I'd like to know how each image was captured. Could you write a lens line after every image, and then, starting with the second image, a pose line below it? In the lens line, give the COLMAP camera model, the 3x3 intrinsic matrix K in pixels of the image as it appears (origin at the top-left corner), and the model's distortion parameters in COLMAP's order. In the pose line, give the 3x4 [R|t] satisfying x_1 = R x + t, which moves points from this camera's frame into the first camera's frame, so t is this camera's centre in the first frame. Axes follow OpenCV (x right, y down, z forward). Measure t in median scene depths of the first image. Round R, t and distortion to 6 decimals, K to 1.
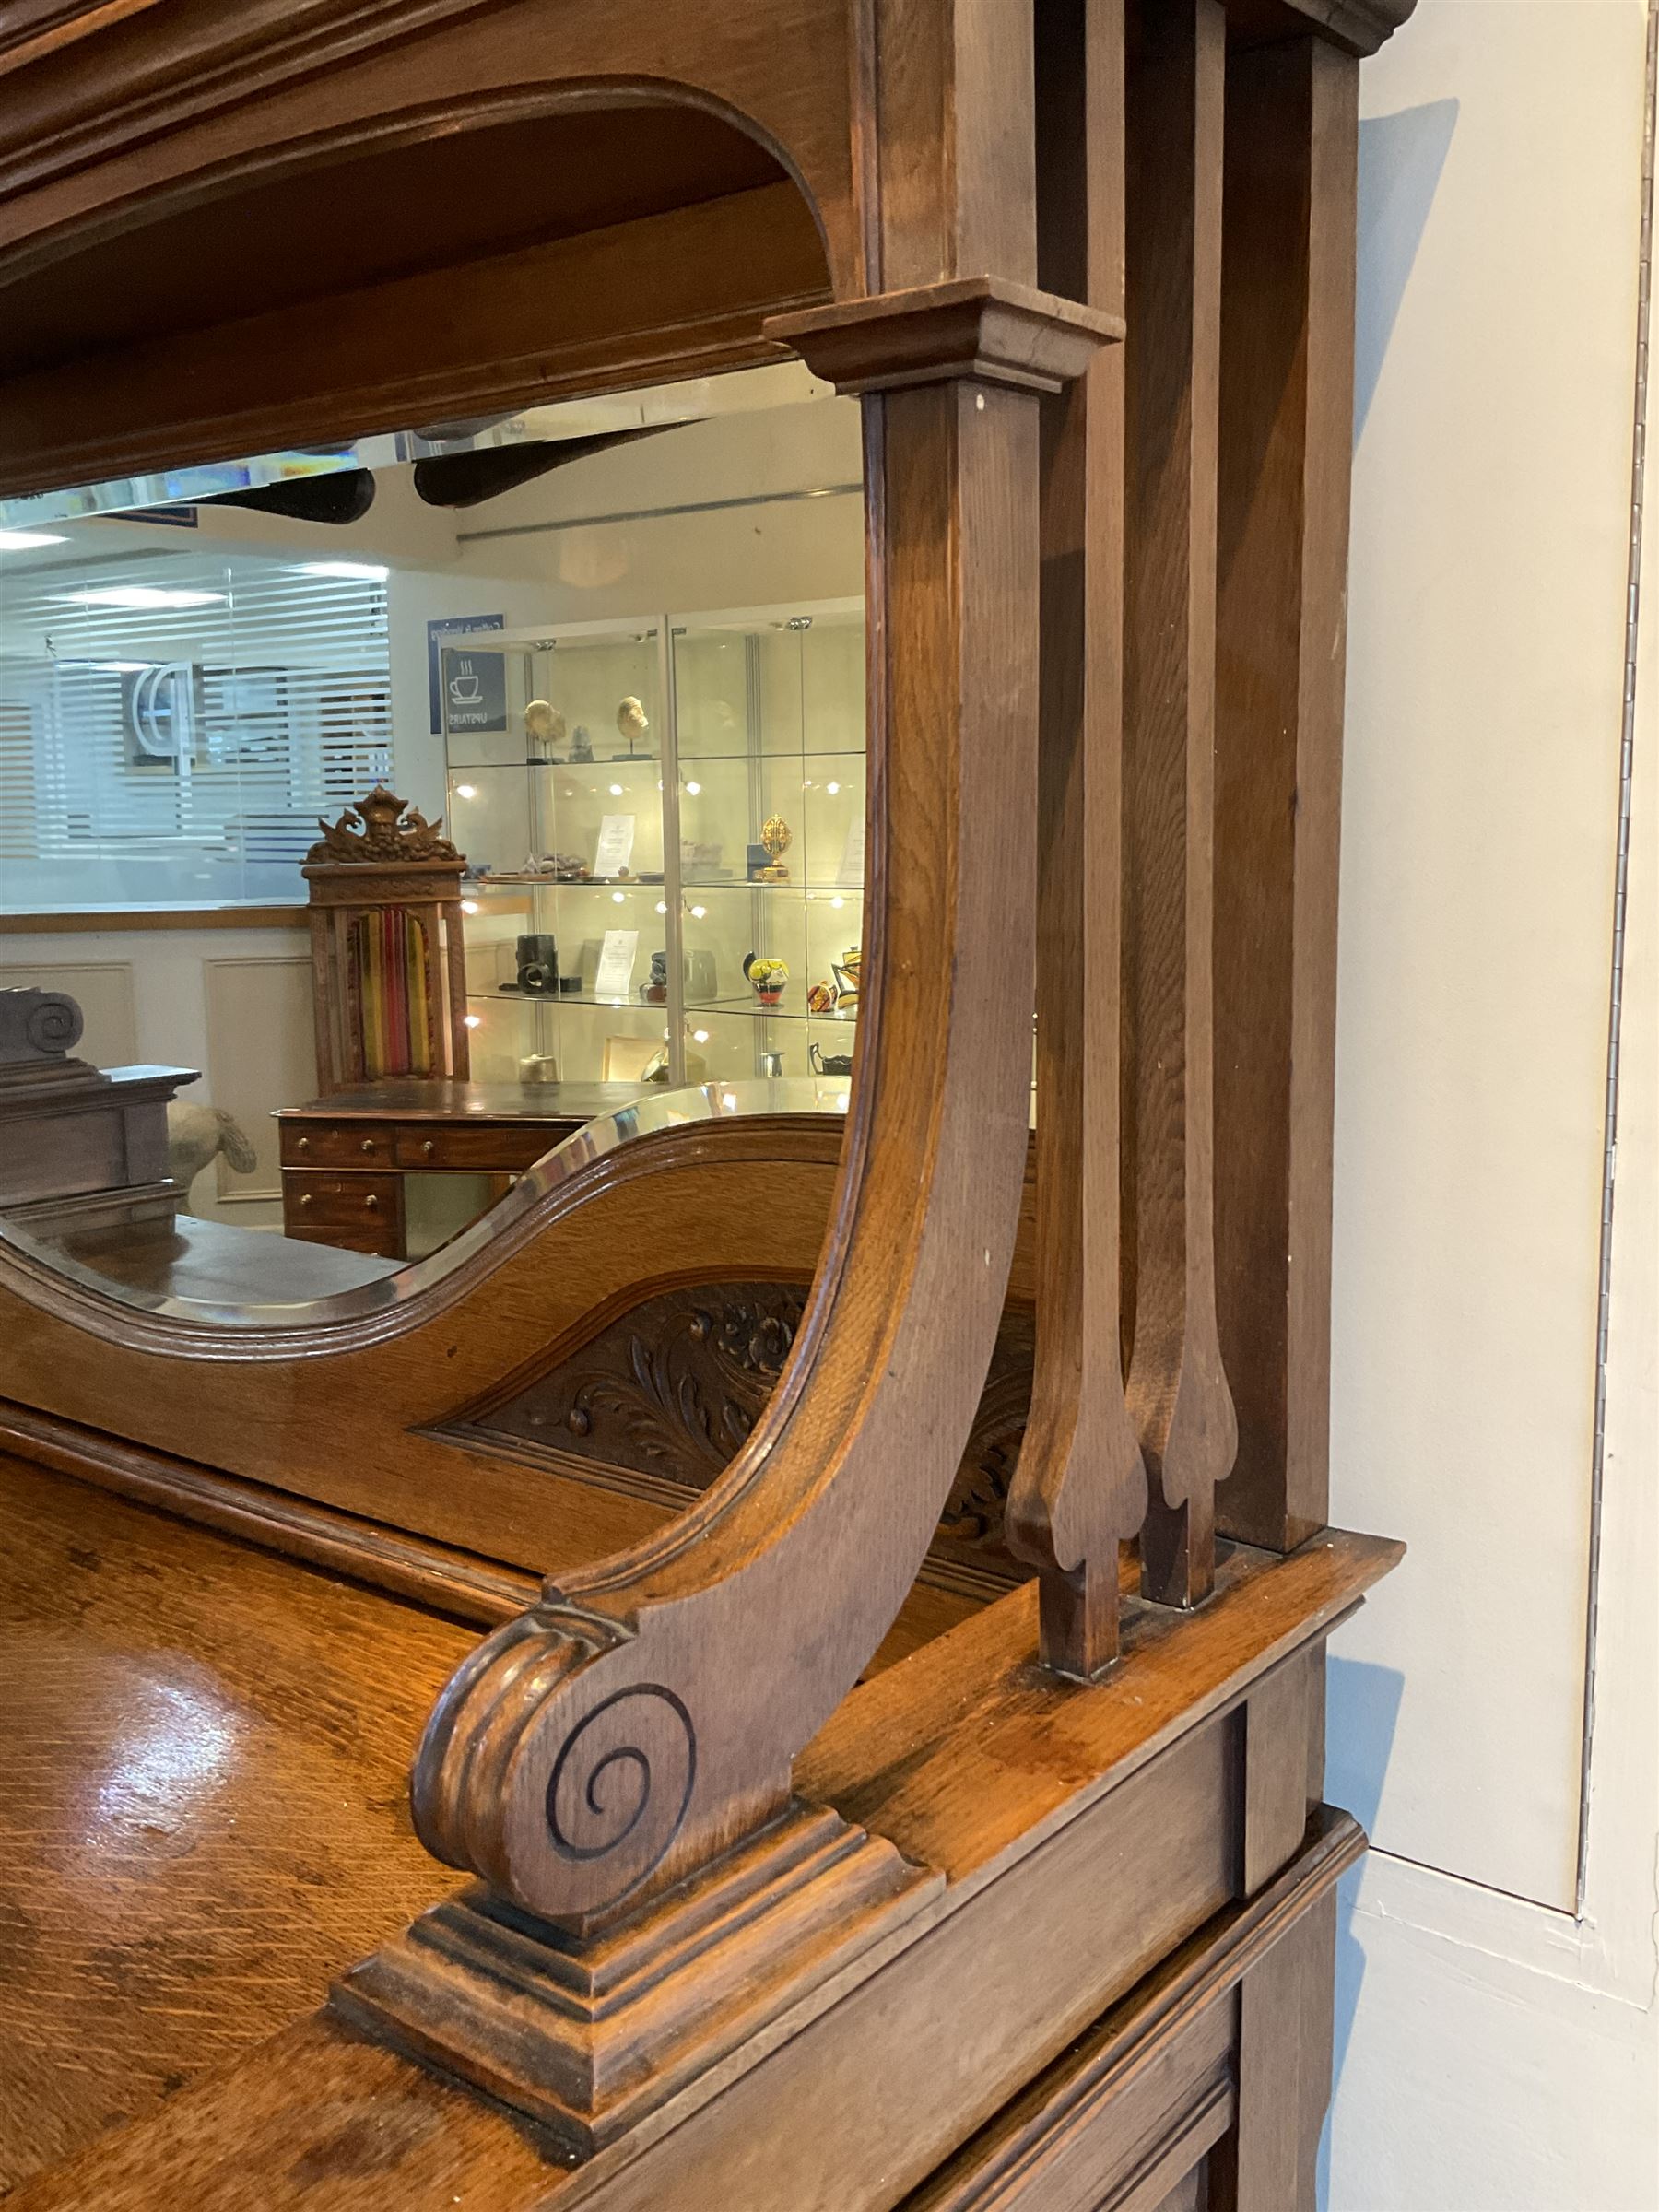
lens RADIAL K [[2013.2, 0, 835.2], [0, 2013.2, 1101.9], [0, 0, 1]] dist [0.024321, 0.000000]
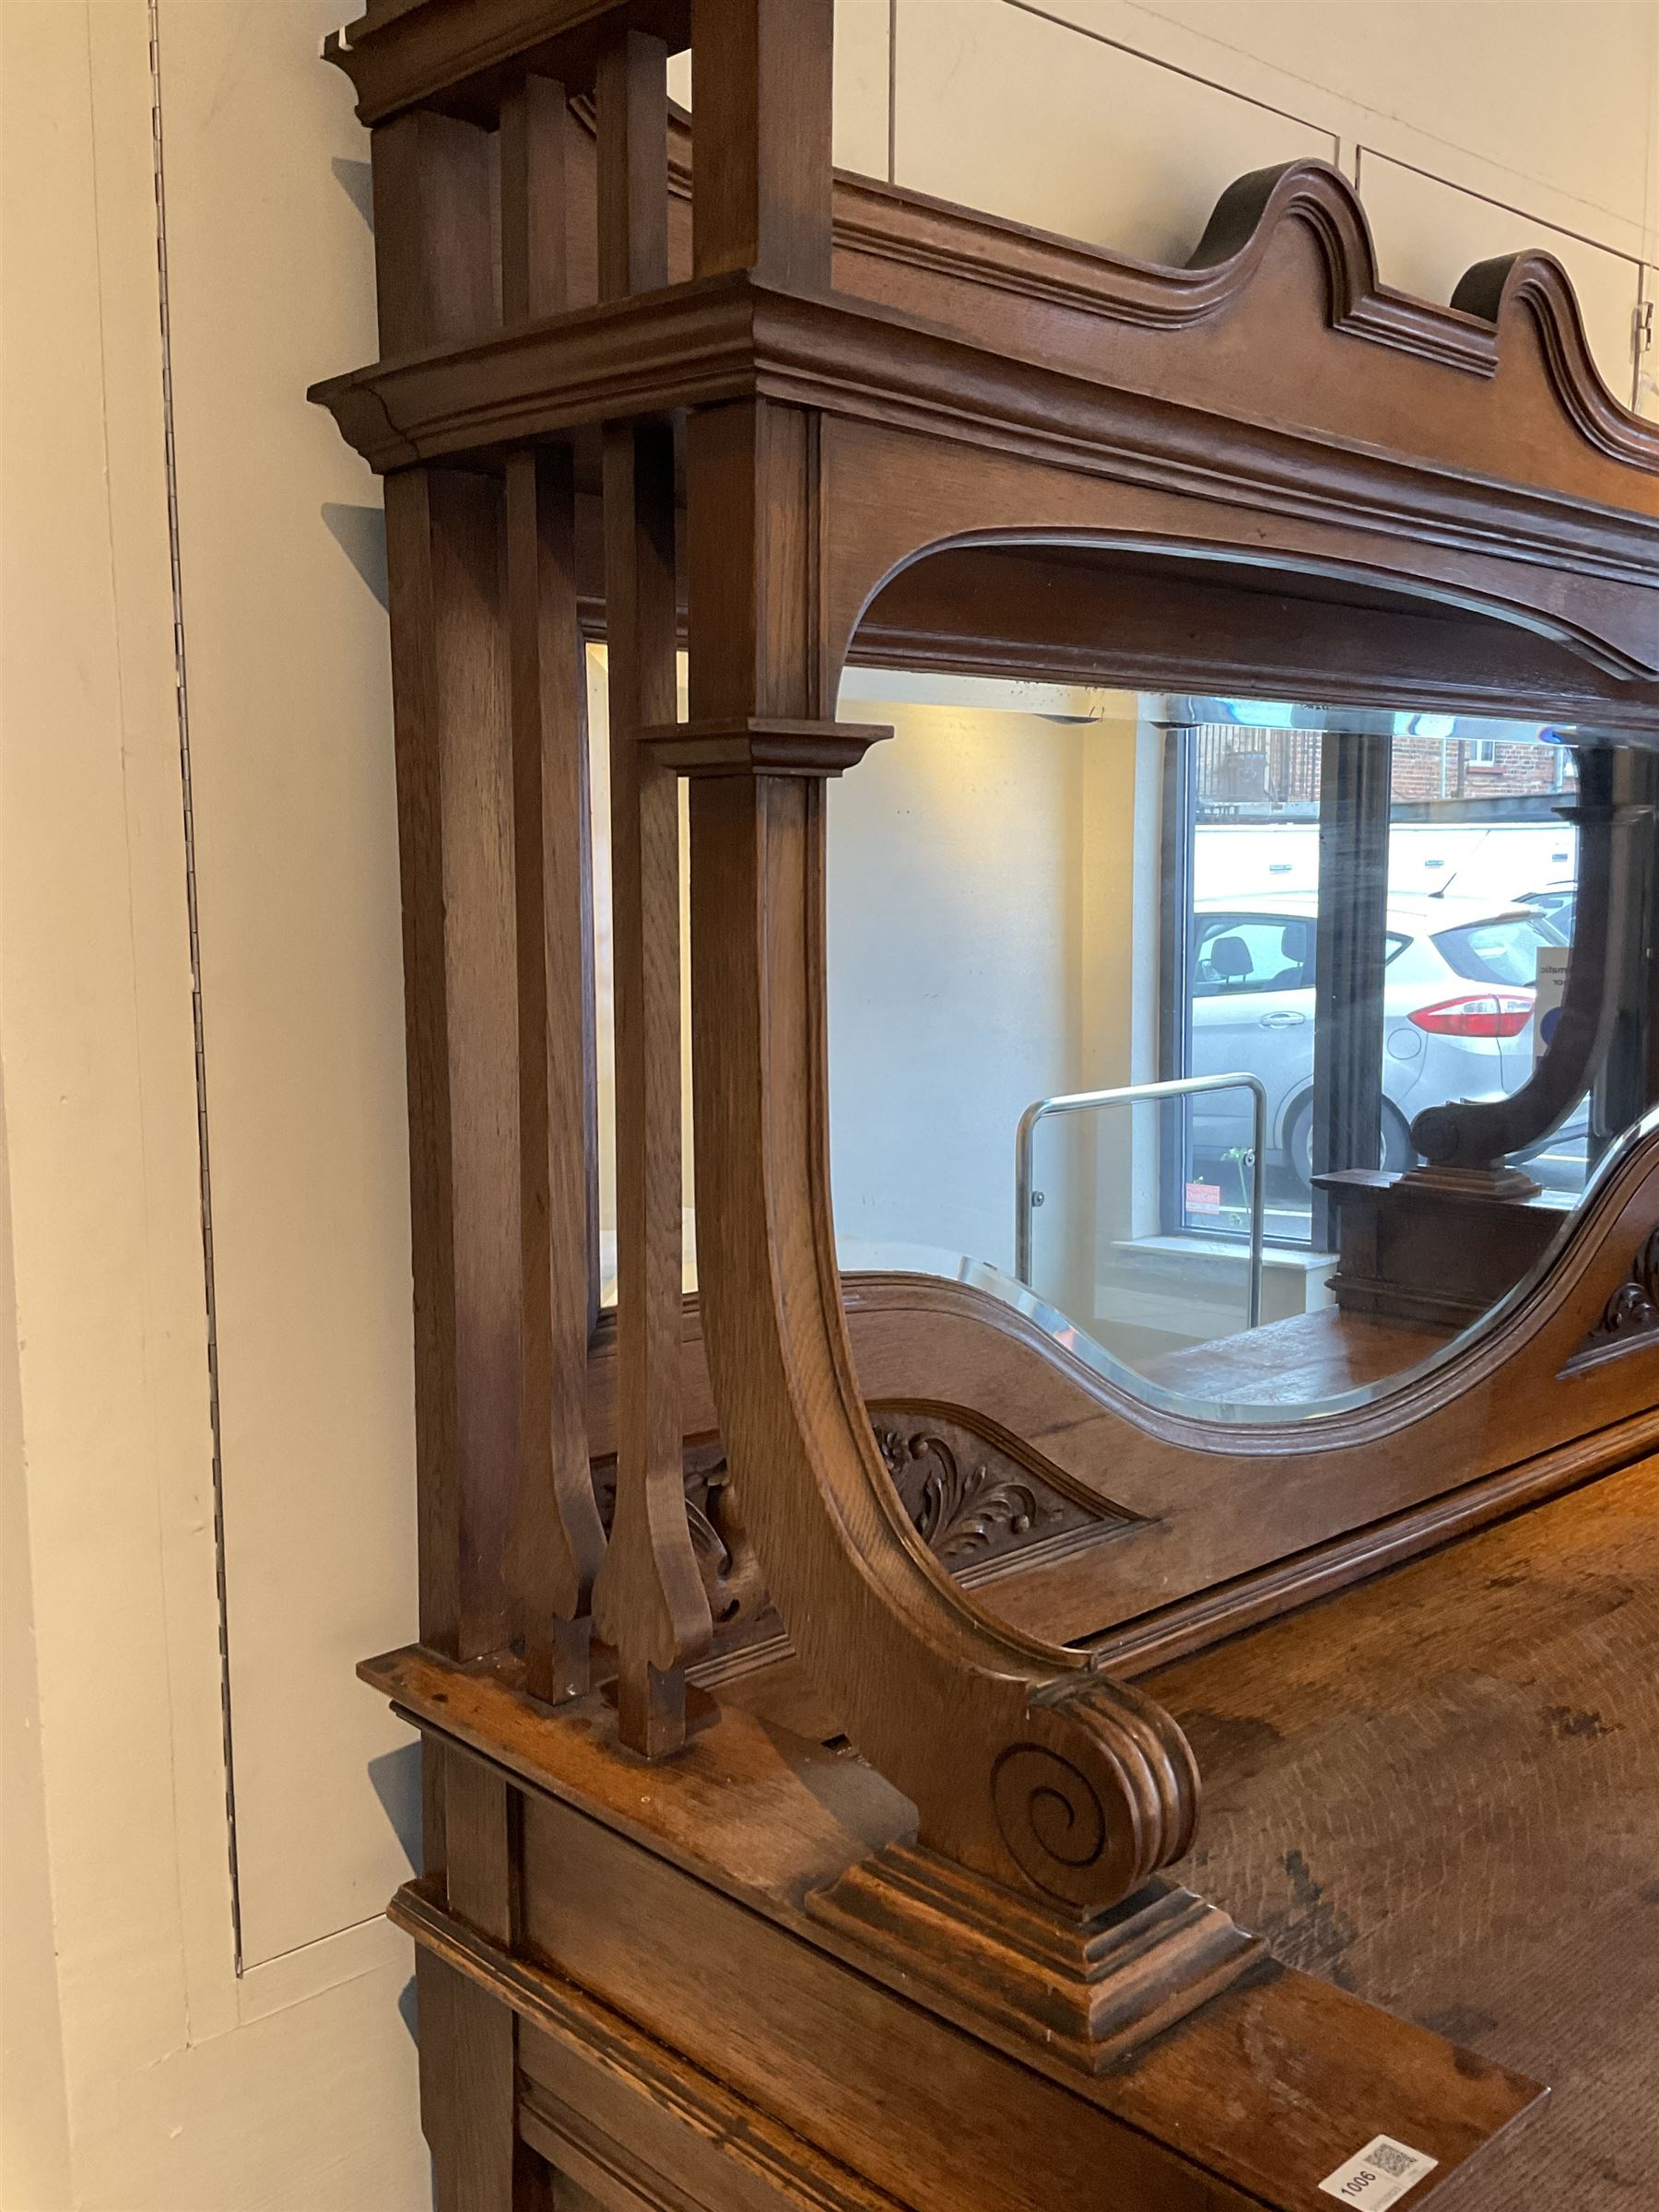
lens RADIAL K [[2013.2, 0, 840.0], [0, 2013.2, 1073.6], [0, 0, 1]] dist [0.024321, 0.000000]
pose [[0.130479, -0.095789, 0.986813, -0.381188], [0.161291, 0.984114, 0.074201, -0.055747], [-0.978244, 0.149482, 0.143856, 0.278013]]
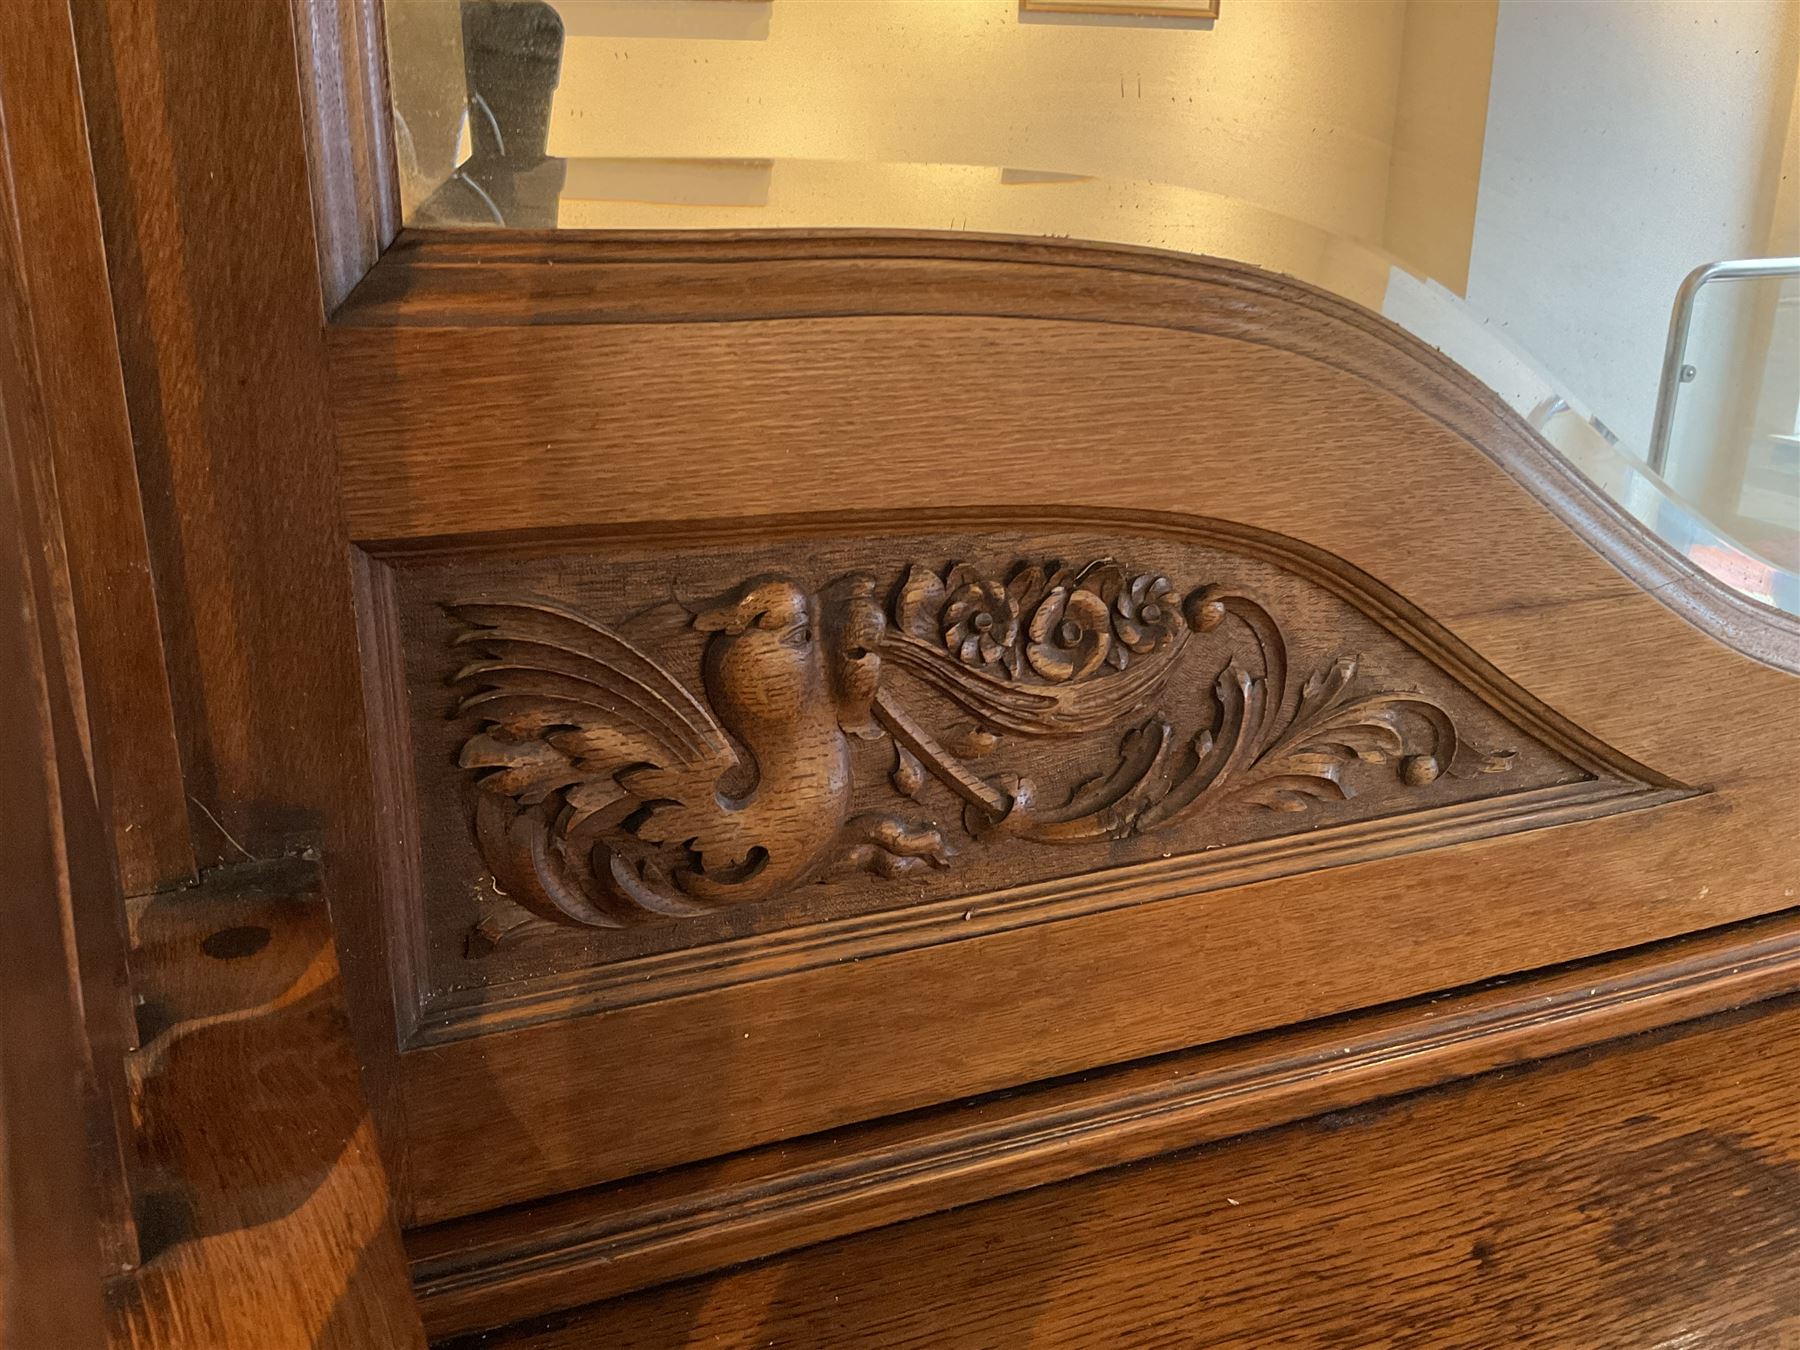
lens RADIAL K [[1638.3, 0, 886.2], [0, 1638.3, 665.8], [0, 0, 1]] dist [0.024321, 0.000000]
pose [[0.479828, -0.284306, 0.830021, -0.248975], [0.126104, 0.958567, 0.255437, -0.019522], [-0.868253, -0.017897, 0.495799, 0.276610]]
